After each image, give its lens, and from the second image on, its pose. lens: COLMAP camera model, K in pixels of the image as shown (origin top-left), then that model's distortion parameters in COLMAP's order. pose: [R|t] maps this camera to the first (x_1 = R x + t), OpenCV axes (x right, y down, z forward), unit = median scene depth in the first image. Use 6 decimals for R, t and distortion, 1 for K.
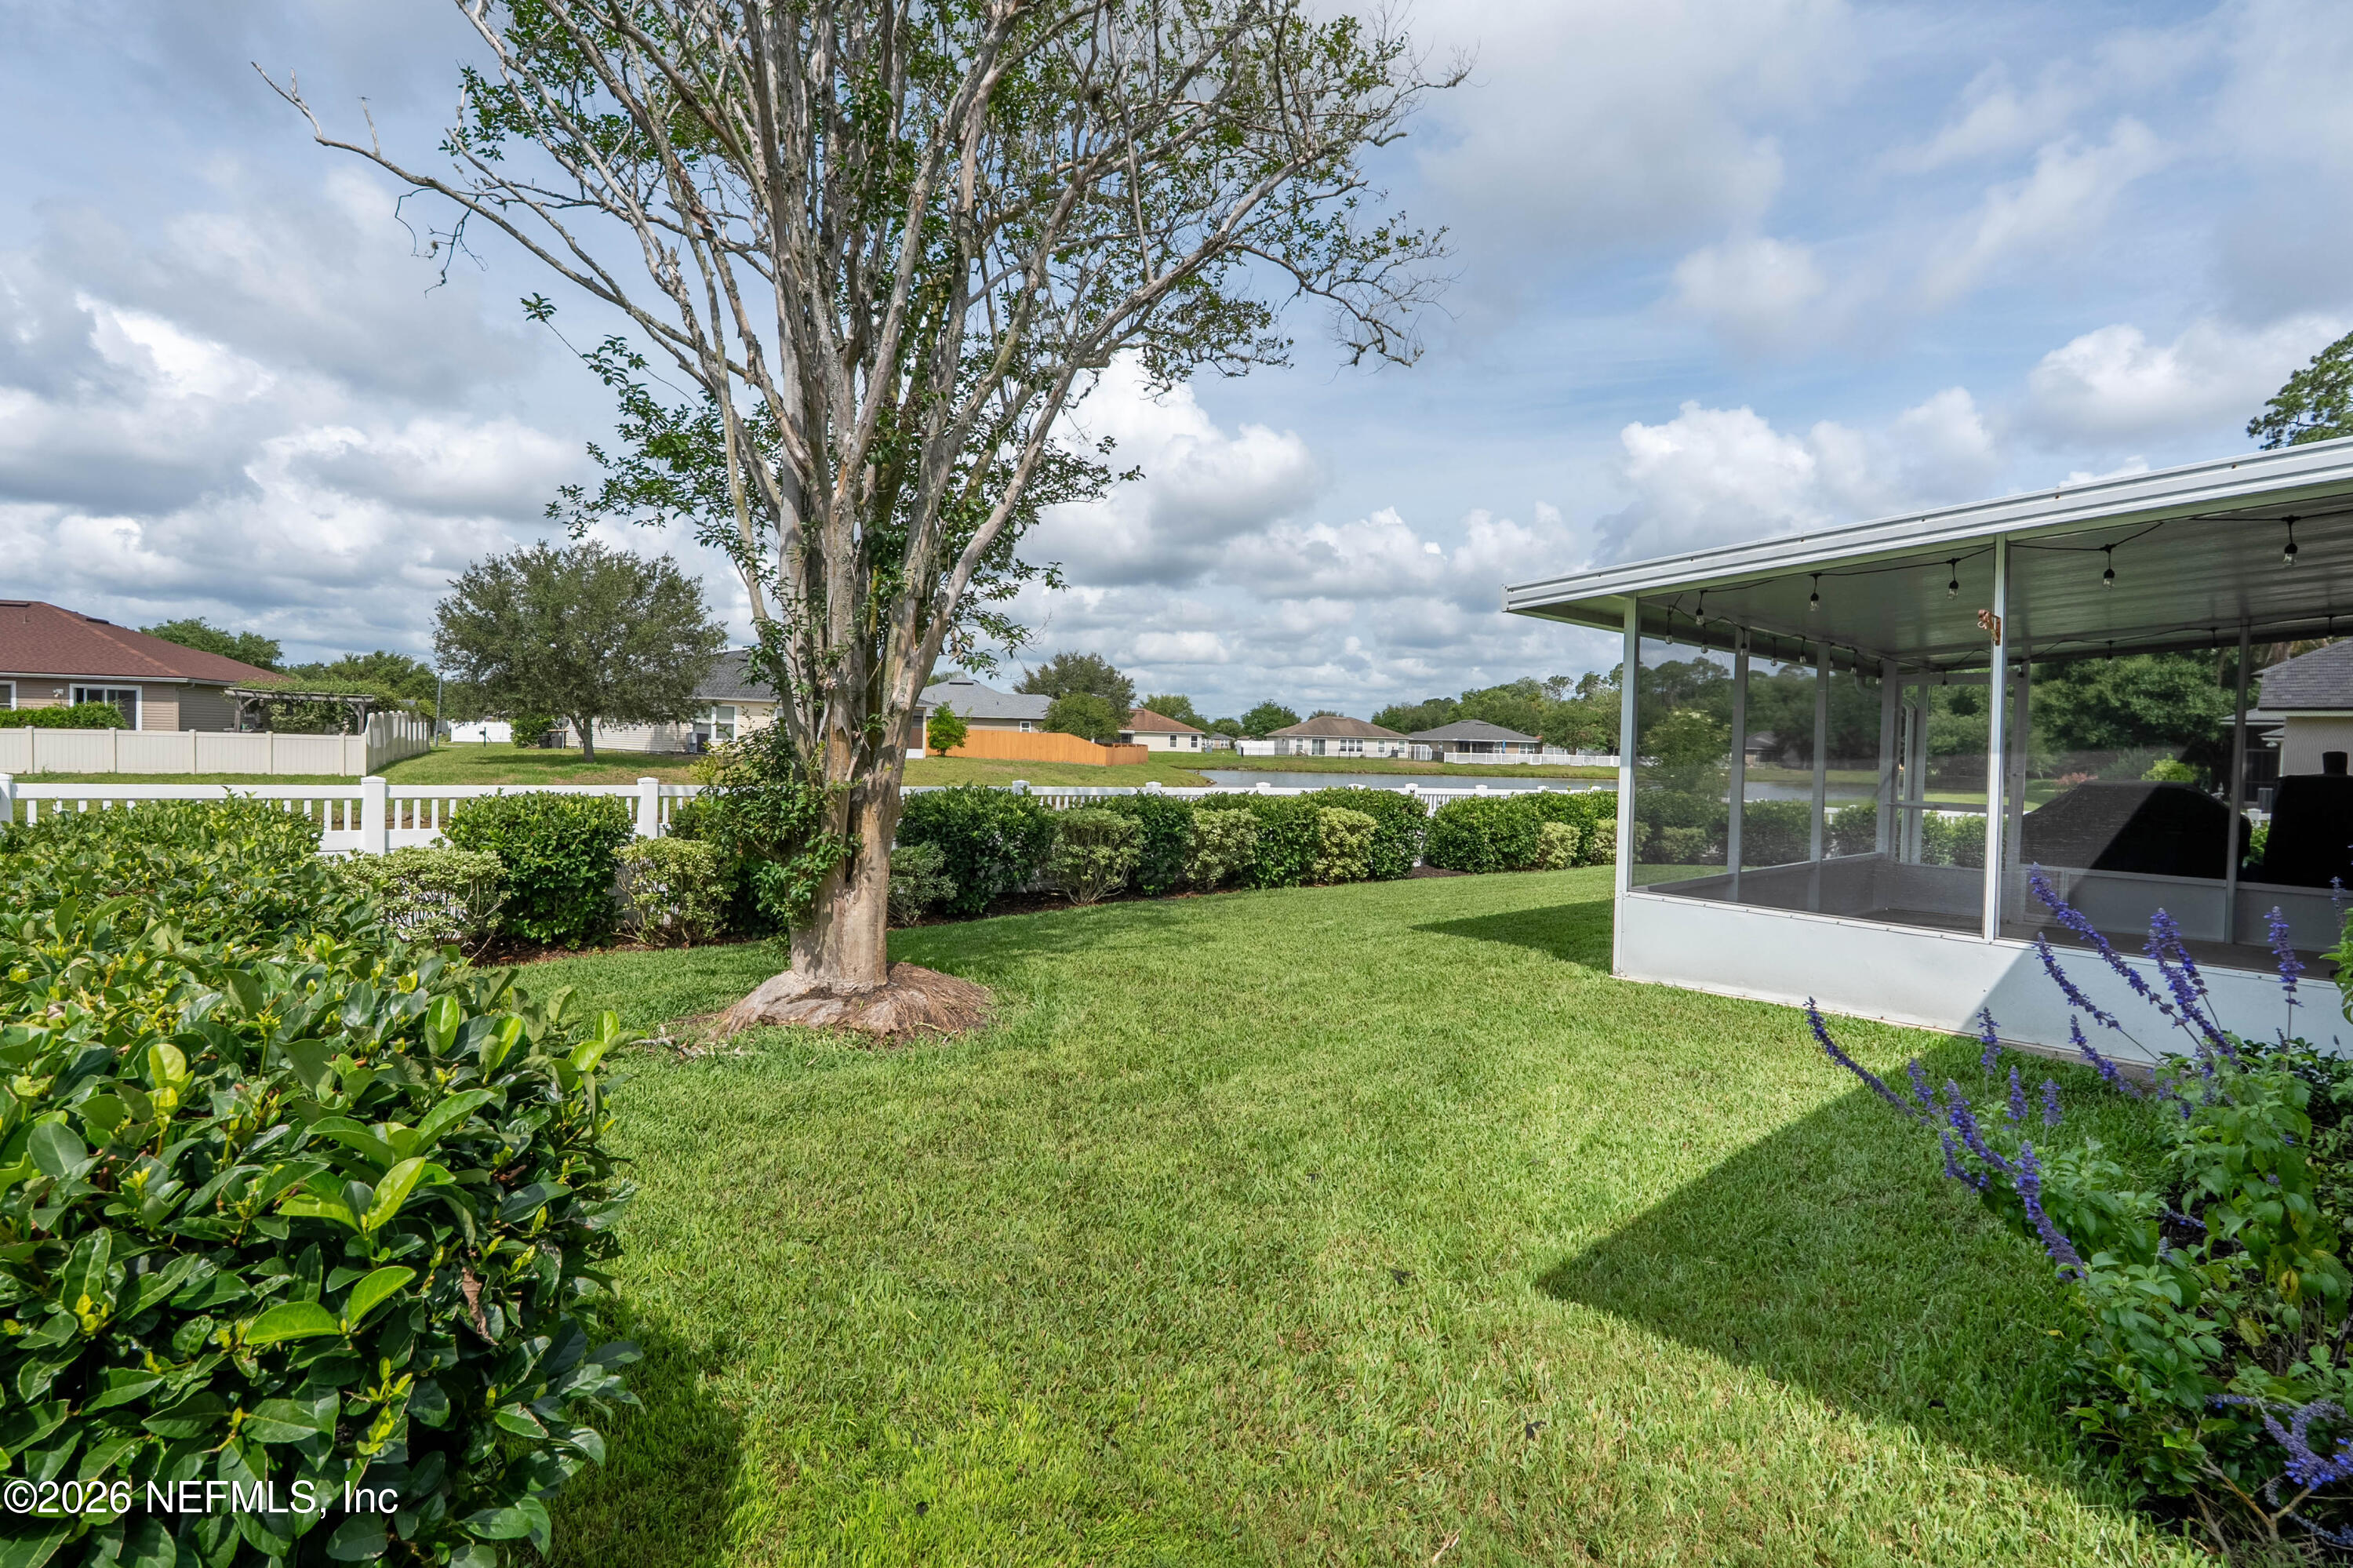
lens RADIAL K [[1084.9, 0, 1154.1], [0, 1084.9, 755.8], [0, 0, 1]] dist [-0.000337, -0.000150]
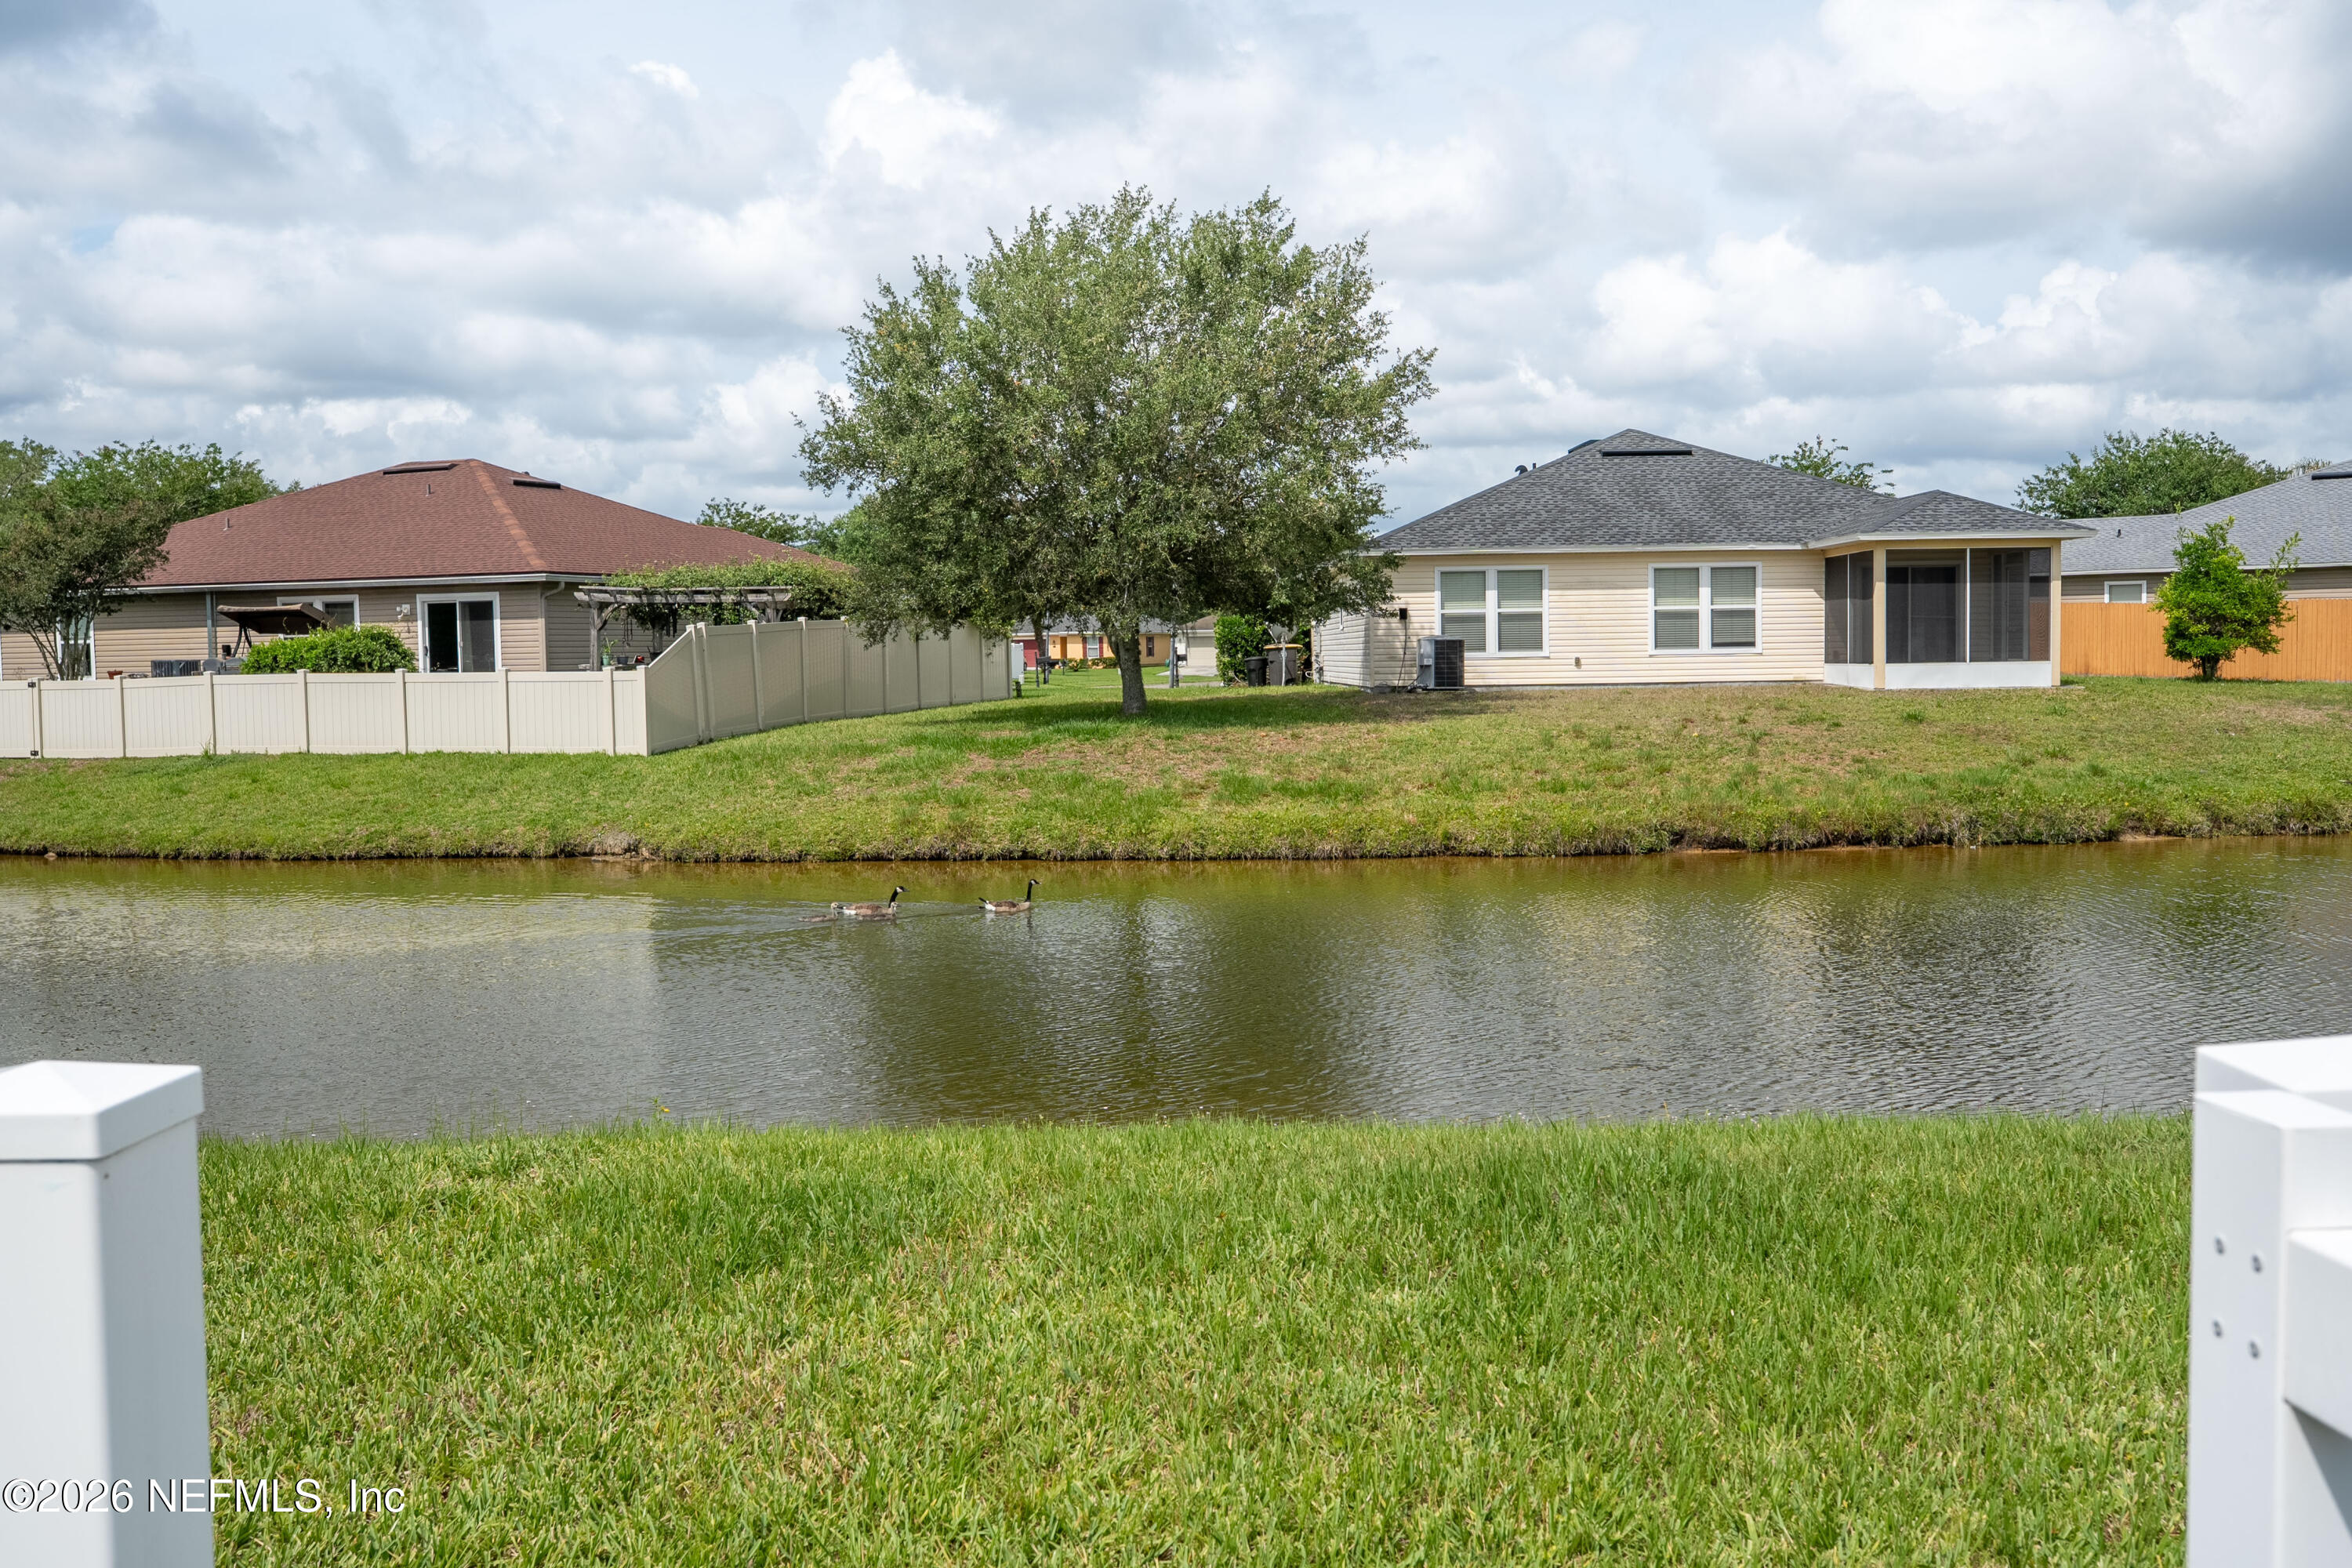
lens RADIAL K [[2322.2, 0, 1184.9], [0, 2322.2, 793.4], [0, 0, 1]] dist [0.002670, 0.013834]
pose [[0.739400, 0.005284, -0.673246, 0.080702], [0.024351, 0.999105, 0.034586, 0.003583], [0.672826, -0.041967, 0.738610, 0.262728]]
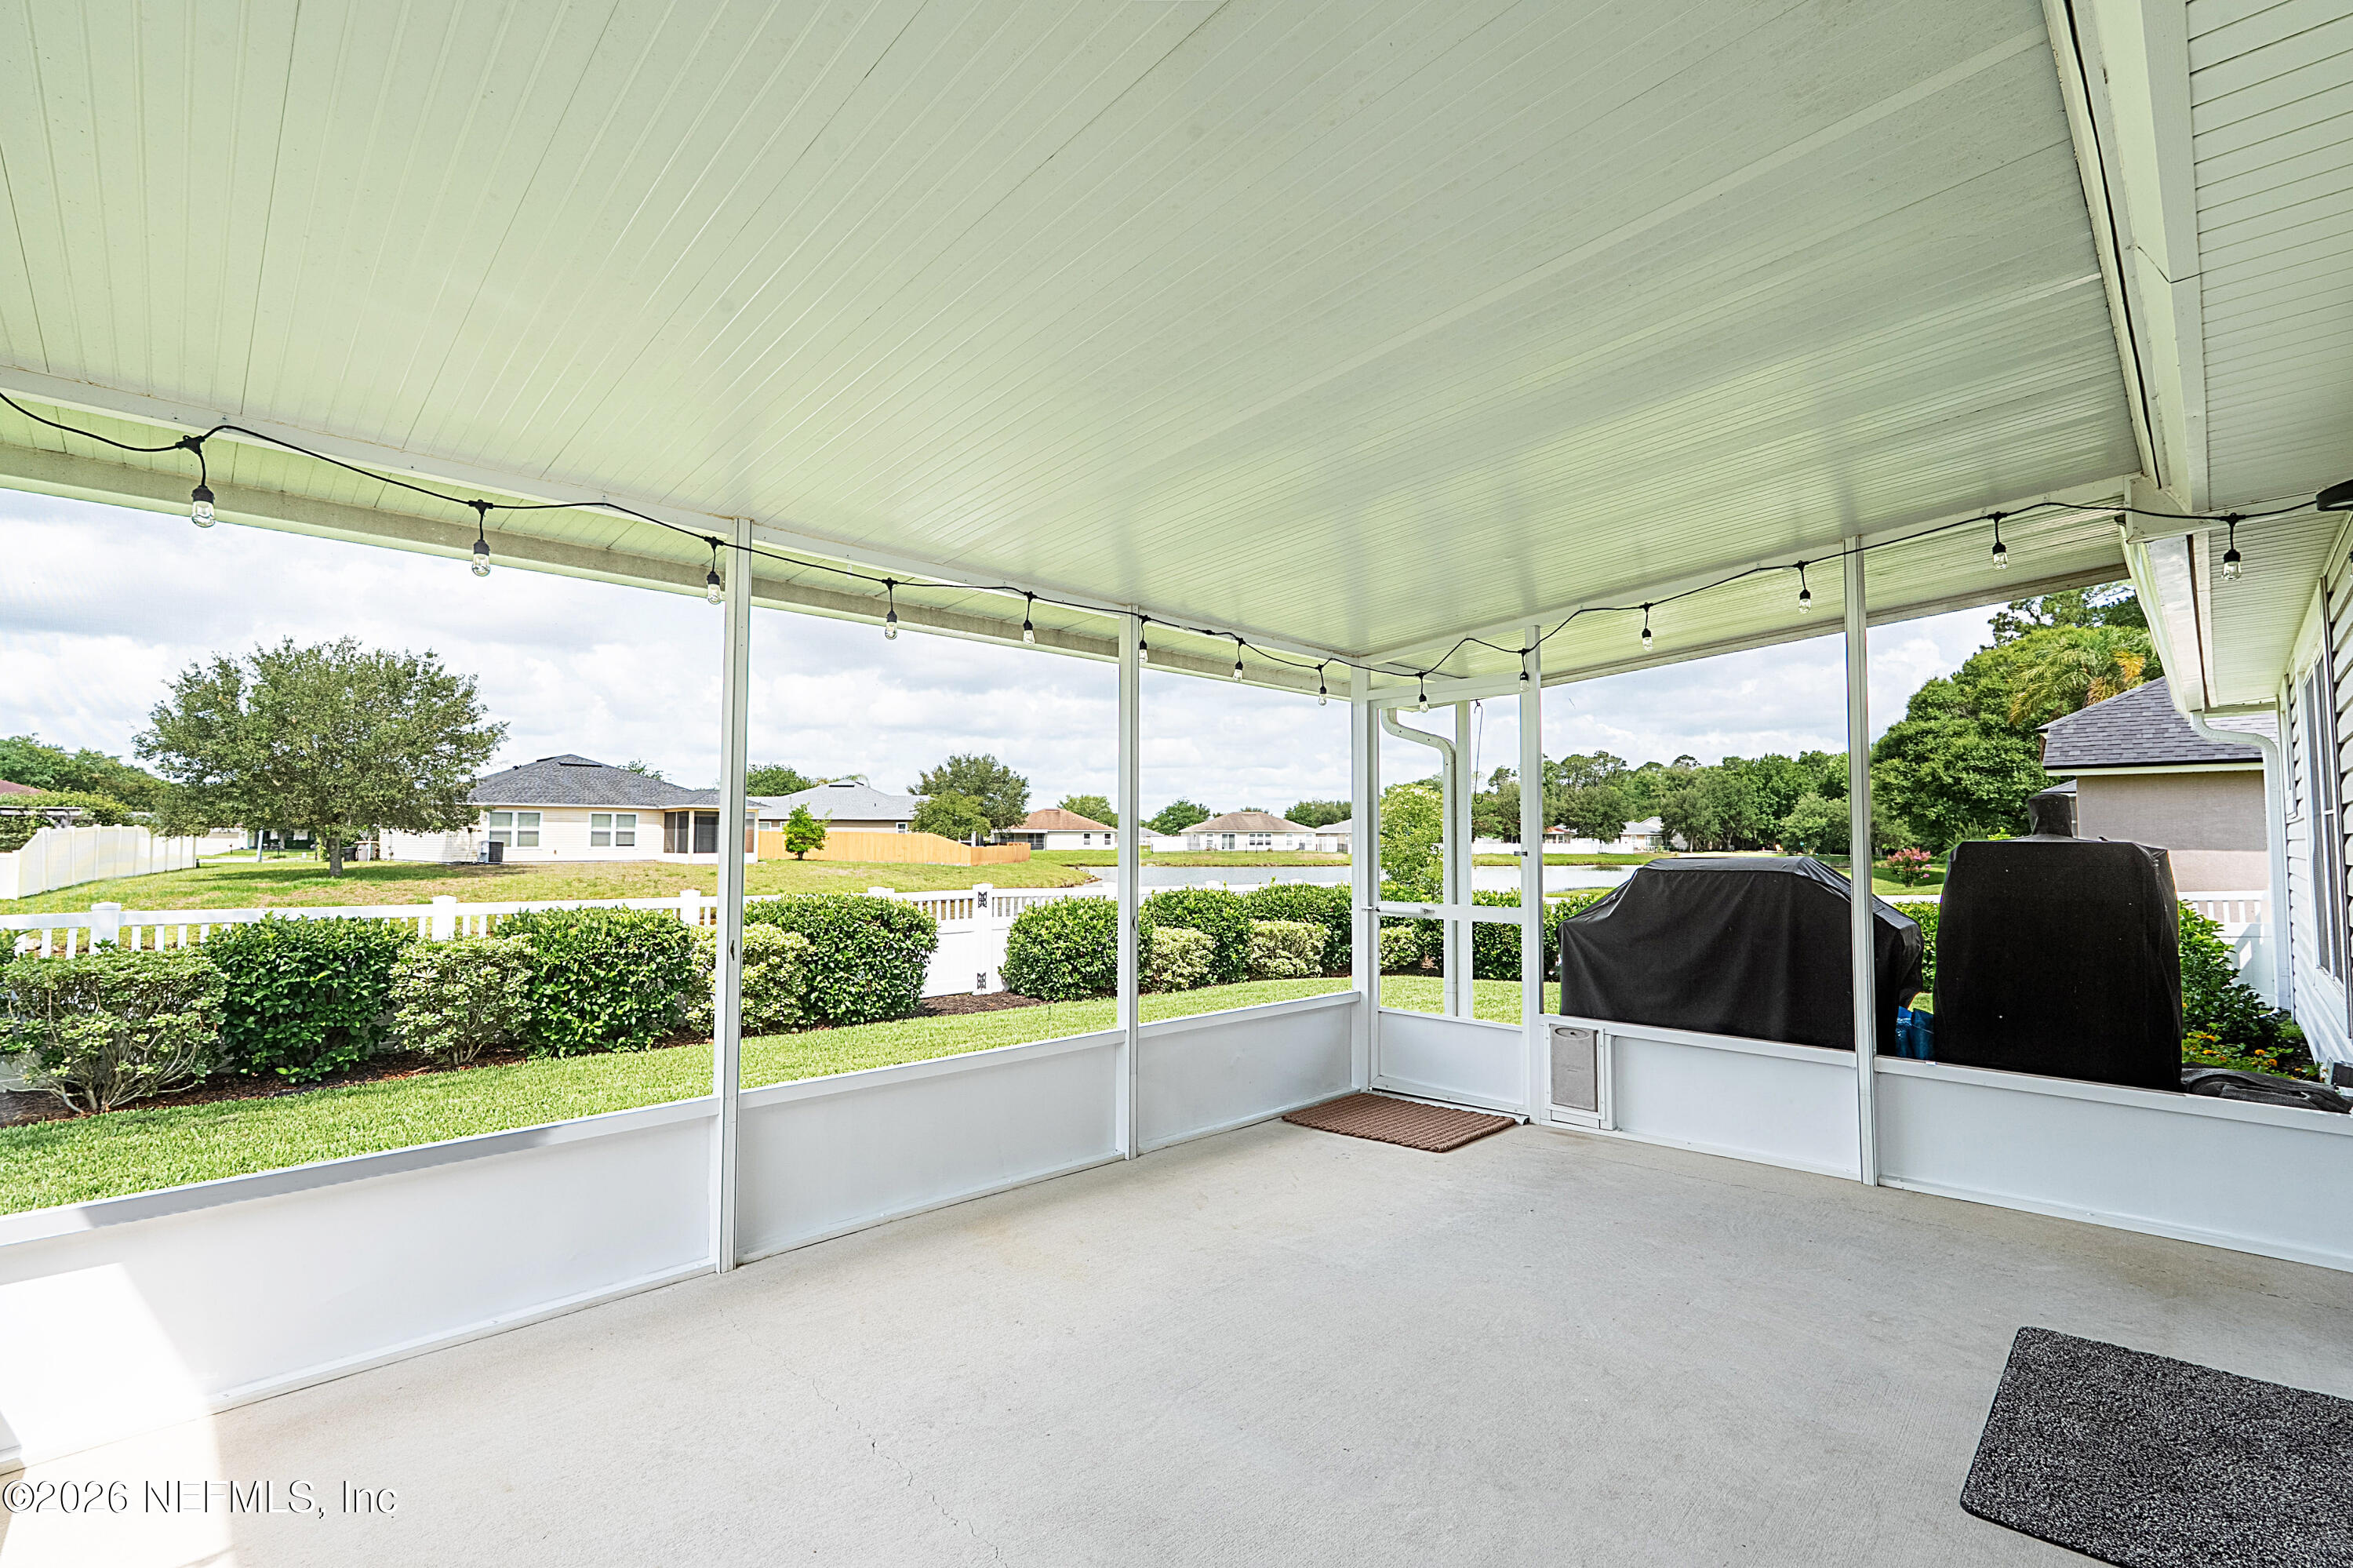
lens RADIAL K [[1025.3, 0, 1160.9], [0, 1025.3, 786.4], [0, 0, 1]] dist [0.000733, 0.000126]
pose [[0.998336, -0.020248, 0.054001, 0.094783], [0.023728, 0.997629, -0.064602, 0.002059], [-0.052565, 0.065776, 0.996449, 0.078862]]
